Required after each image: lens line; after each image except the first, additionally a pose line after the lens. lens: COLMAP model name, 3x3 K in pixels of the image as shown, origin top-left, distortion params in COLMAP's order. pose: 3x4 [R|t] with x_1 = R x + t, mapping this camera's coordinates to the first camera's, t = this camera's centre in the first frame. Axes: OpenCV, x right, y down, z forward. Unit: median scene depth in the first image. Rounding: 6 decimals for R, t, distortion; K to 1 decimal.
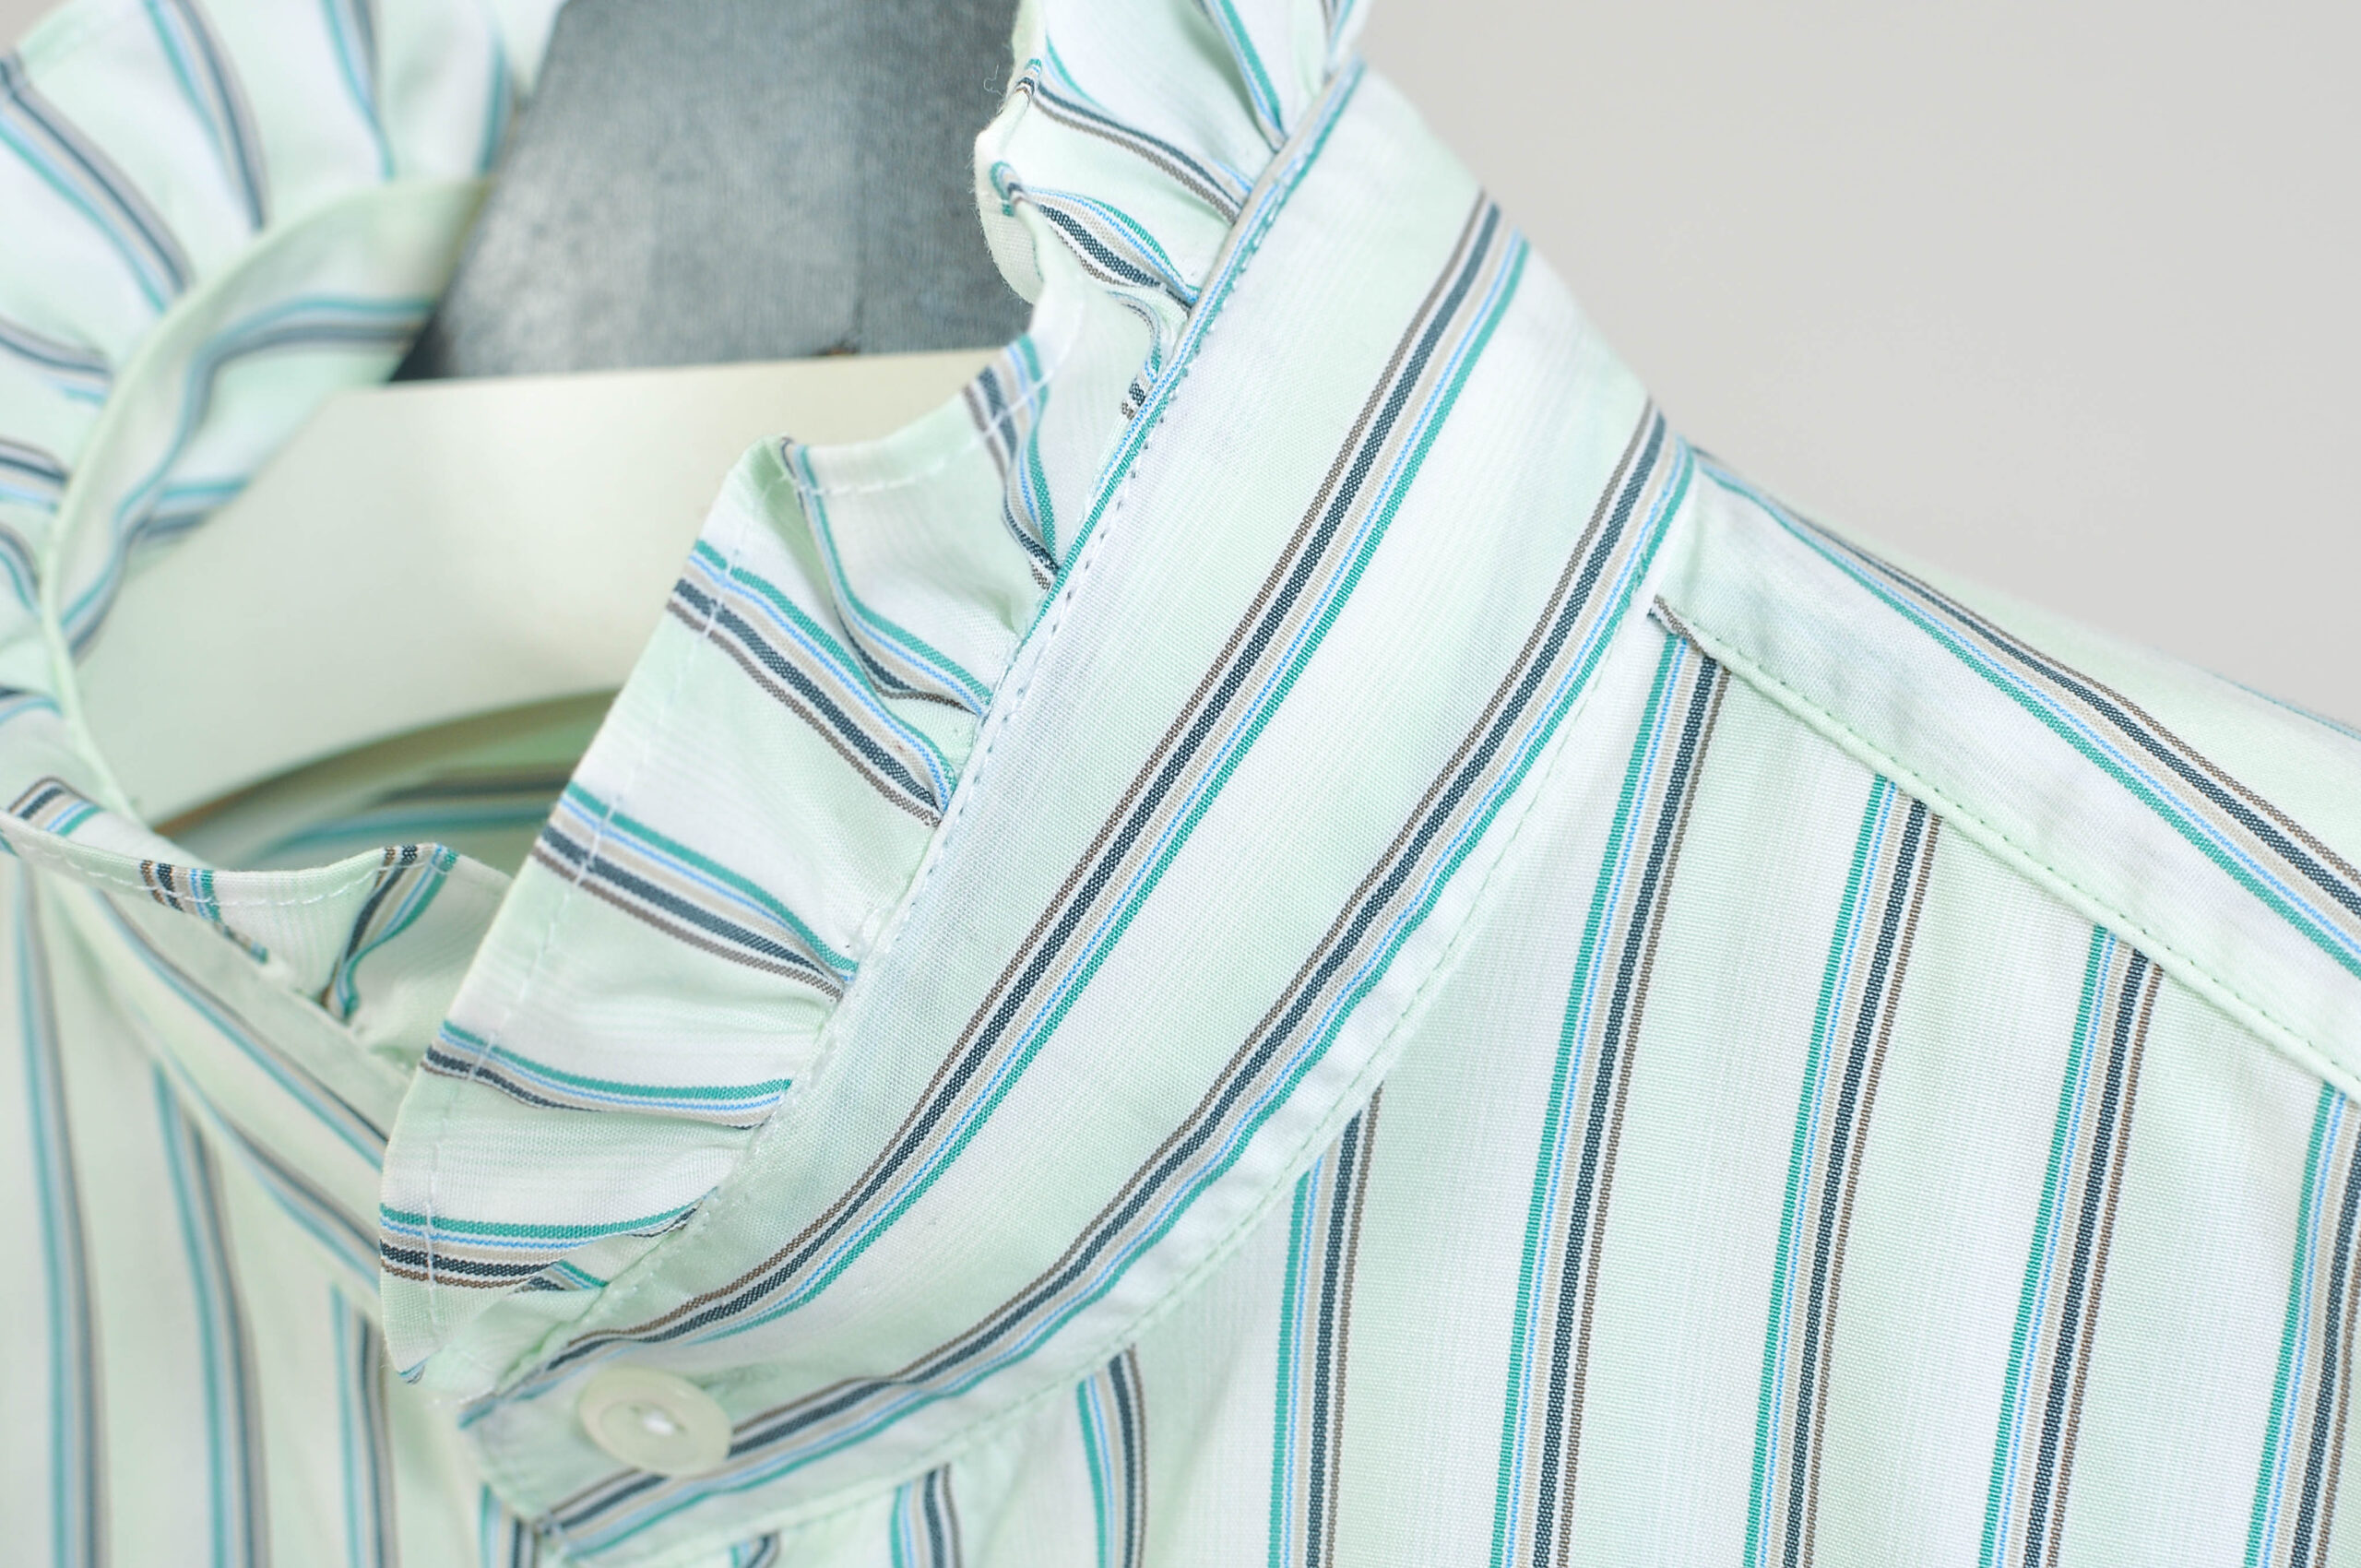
lens RADIAL K [[3842.0, 0, 1180.5], [0, 3842.0, 784.0], [0, 0, 1]] dist [-0.214986, -0.007423]
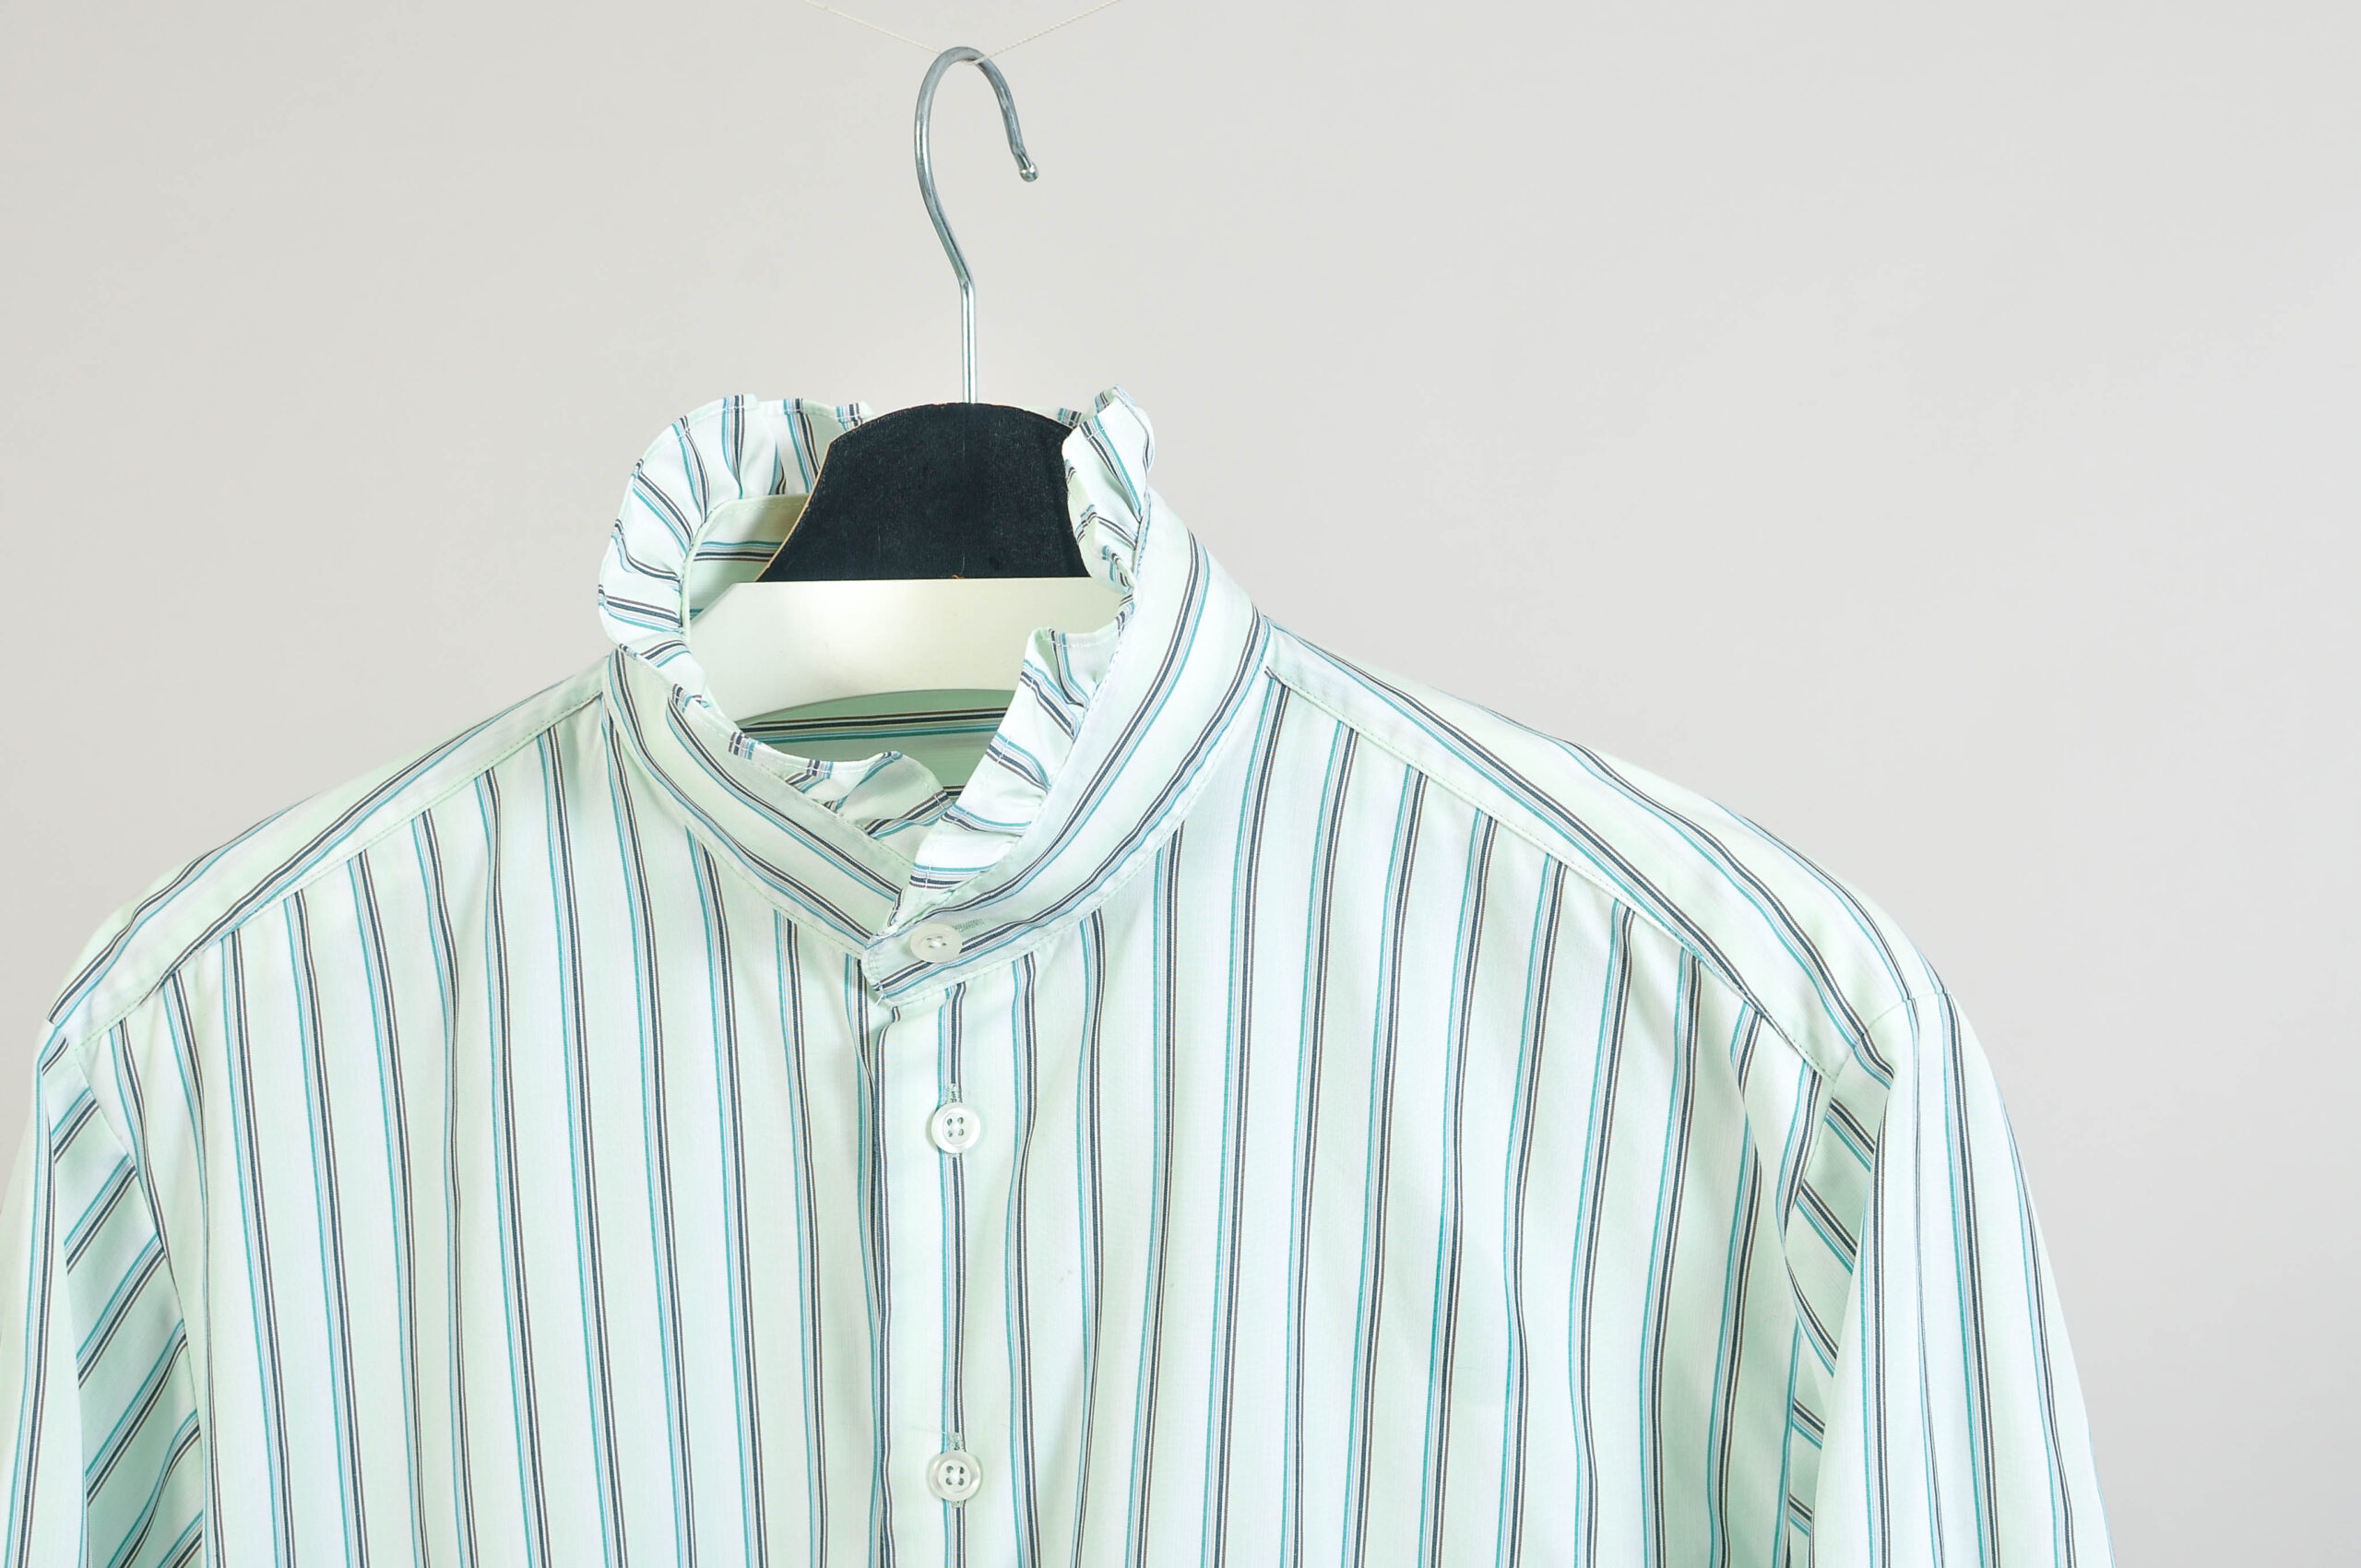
lens RADIAL K [[3842.0, 0, 1180.5], [0, 3842.0, 784.0], [0, 0, 1]] dist [-0.214986, -0.007423]
pose [[0.943840, -0.026537, 0.329336, -1.021362], [0.014381, 0.999124, 0.039294, -0.078172], [-0.330090, -0.032351, 0.943395, -2.052860]]
